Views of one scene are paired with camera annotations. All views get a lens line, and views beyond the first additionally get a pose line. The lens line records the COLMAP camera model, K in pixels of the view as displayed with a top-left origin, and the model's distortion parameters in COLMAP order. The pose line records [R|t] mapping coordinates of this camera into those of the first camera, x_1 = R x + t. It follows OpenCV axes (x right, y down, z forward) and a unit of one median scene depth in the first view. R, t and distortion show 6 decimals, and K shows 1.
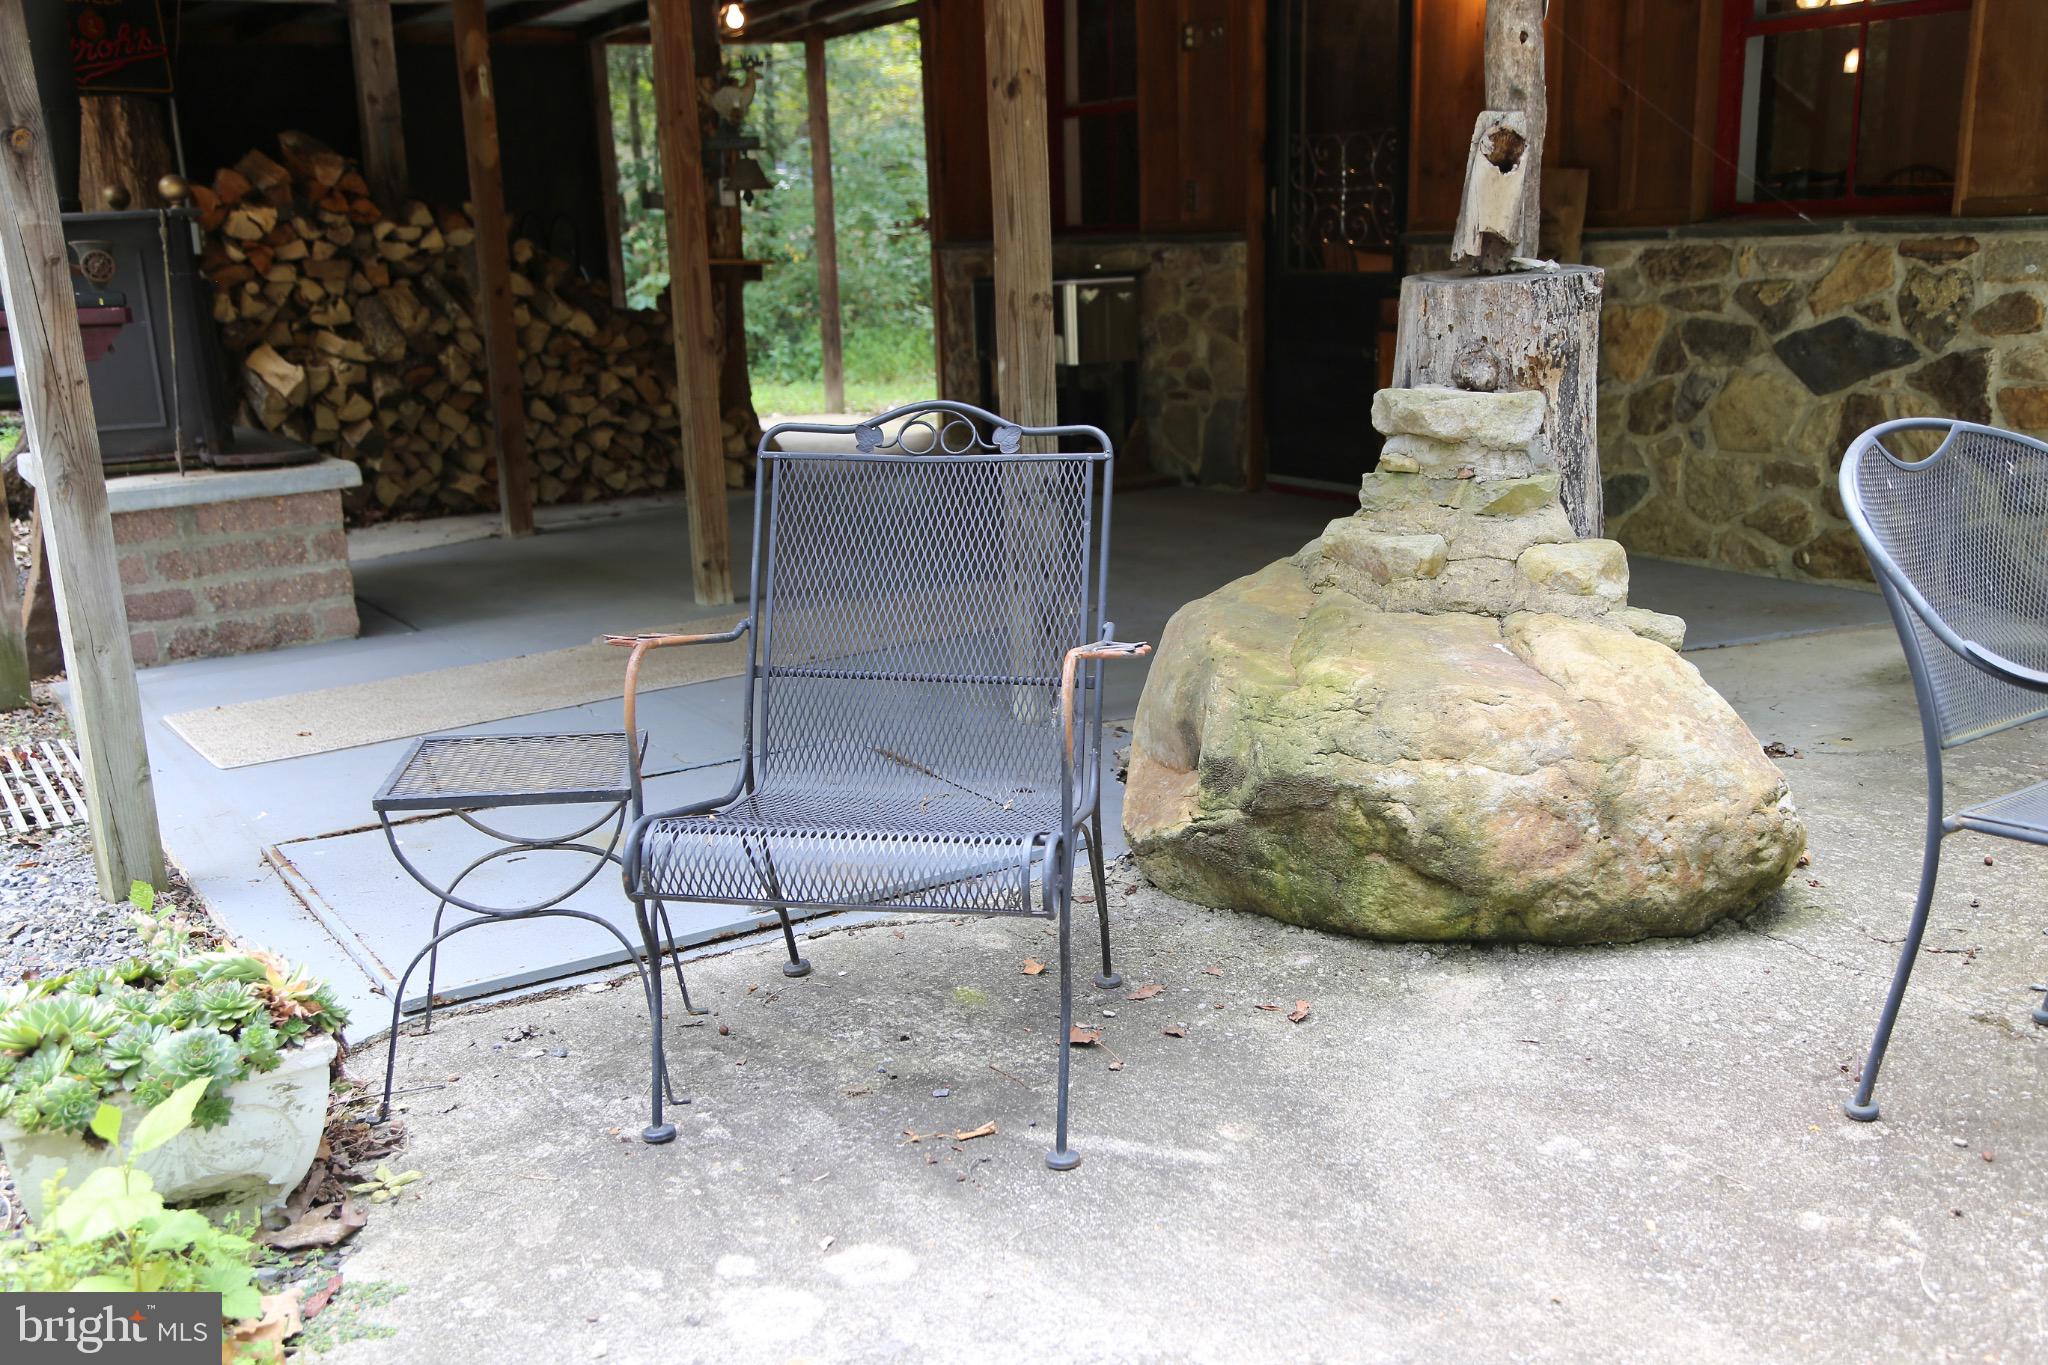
lens RADIAL K [[1784.4, 0, 1024.0], [0, 1784.4, 682.5], [0, 0, 1]] dist [-0.004482, 0.010372]
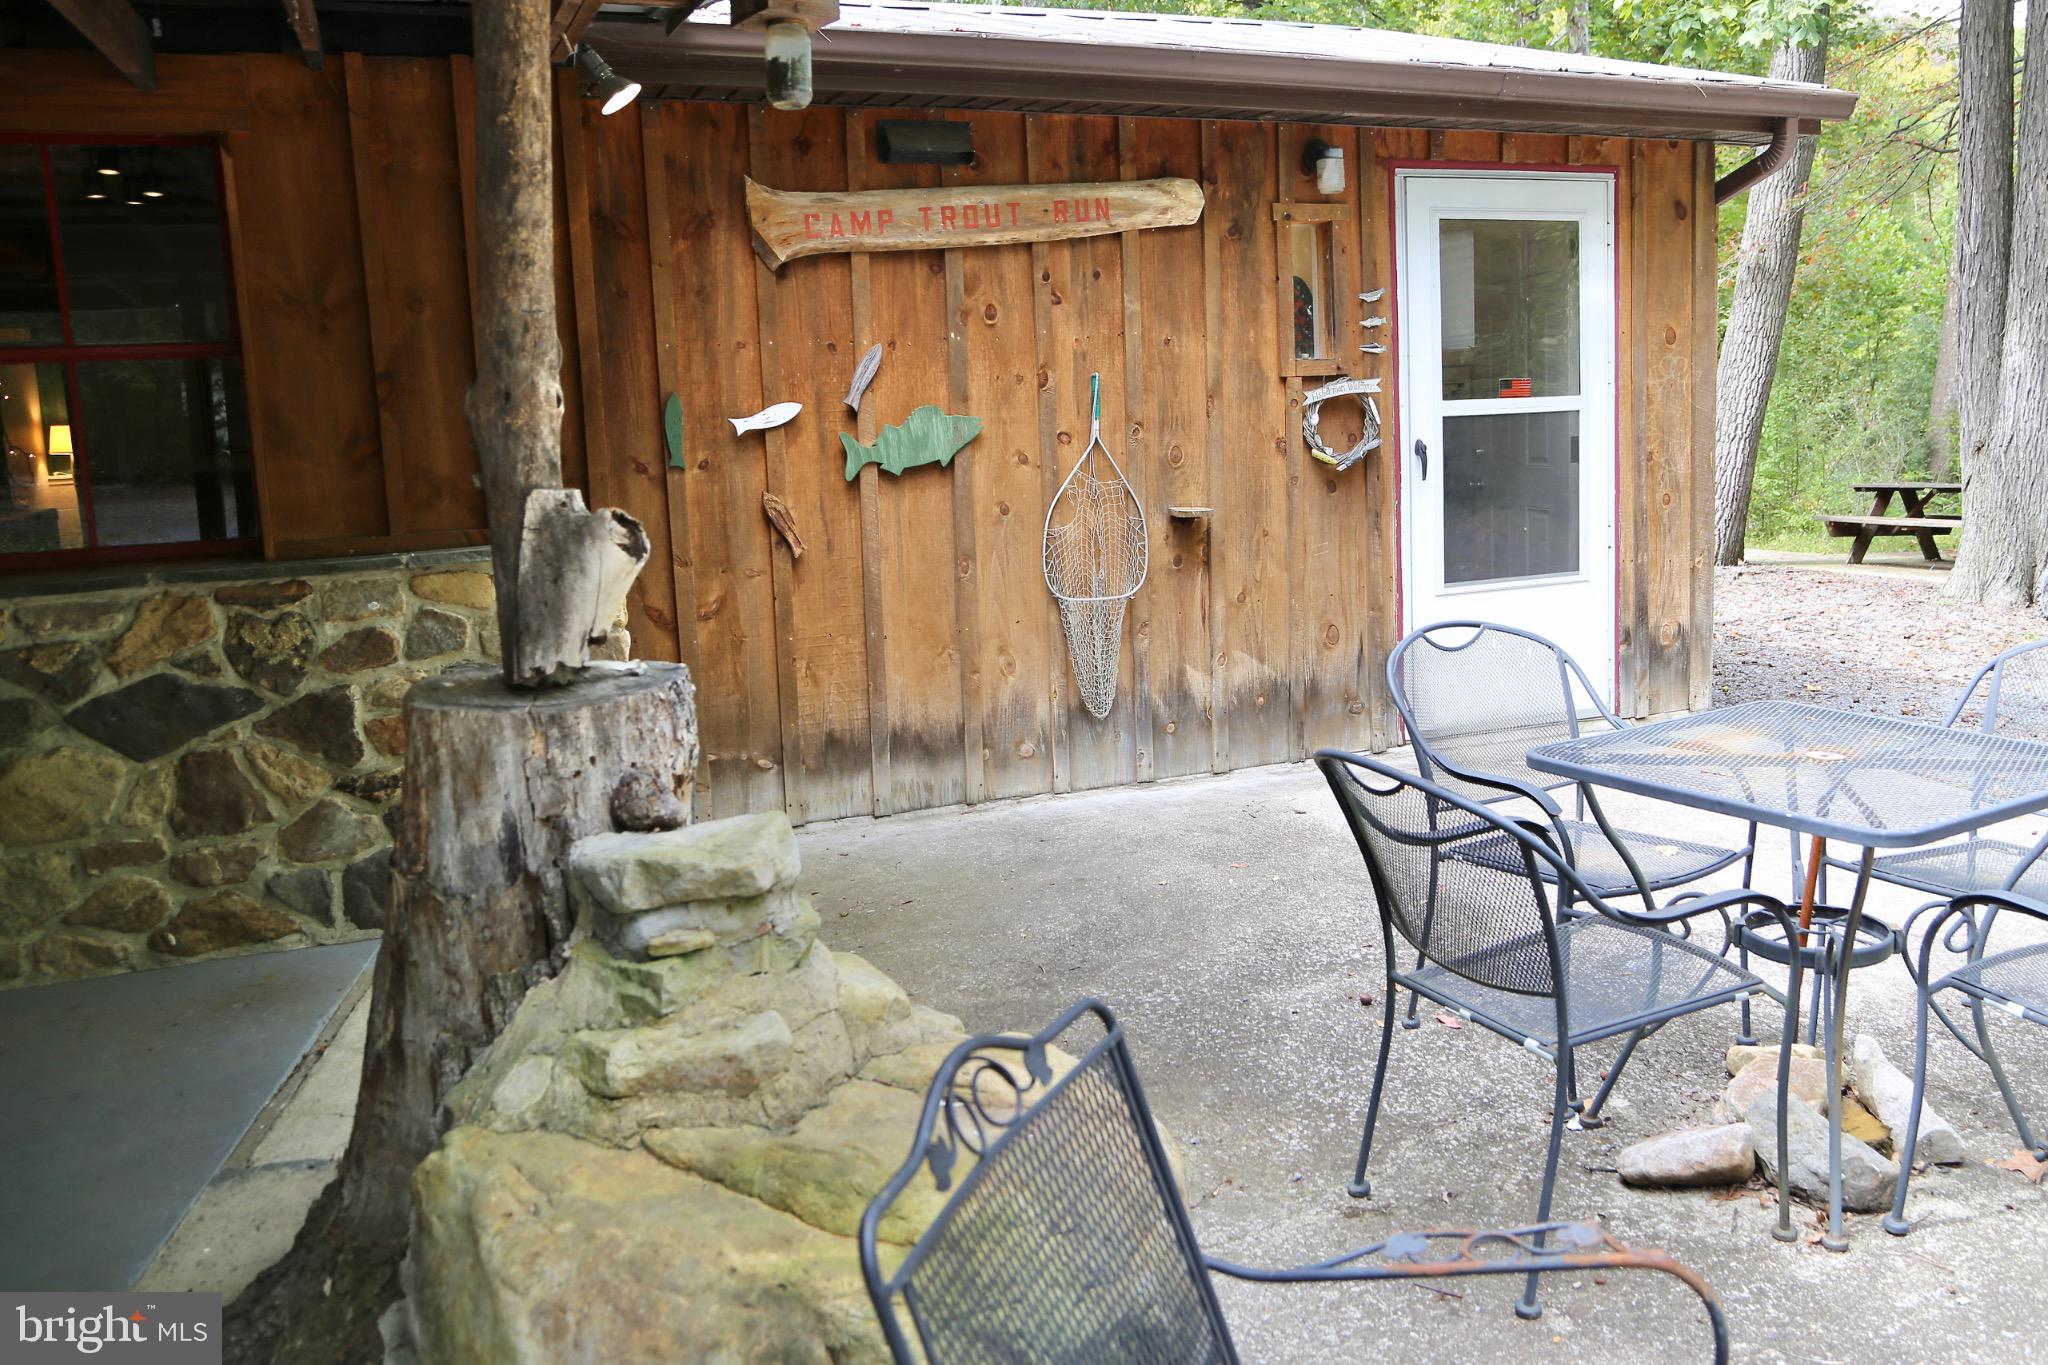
lens RADIAL K [[1610.9, 0, 1024.0], [0, 1610.9, 682.5], [0, 0, 1]] dist [-0.002208, 0.000153]
pose [[0.219598, -0.140289, 0.965451, -0.227832], [0.280624, 0.956866, 0.075212, -0.134699], [-0.934359, 0.254413, 0.249494, 0.373431]]
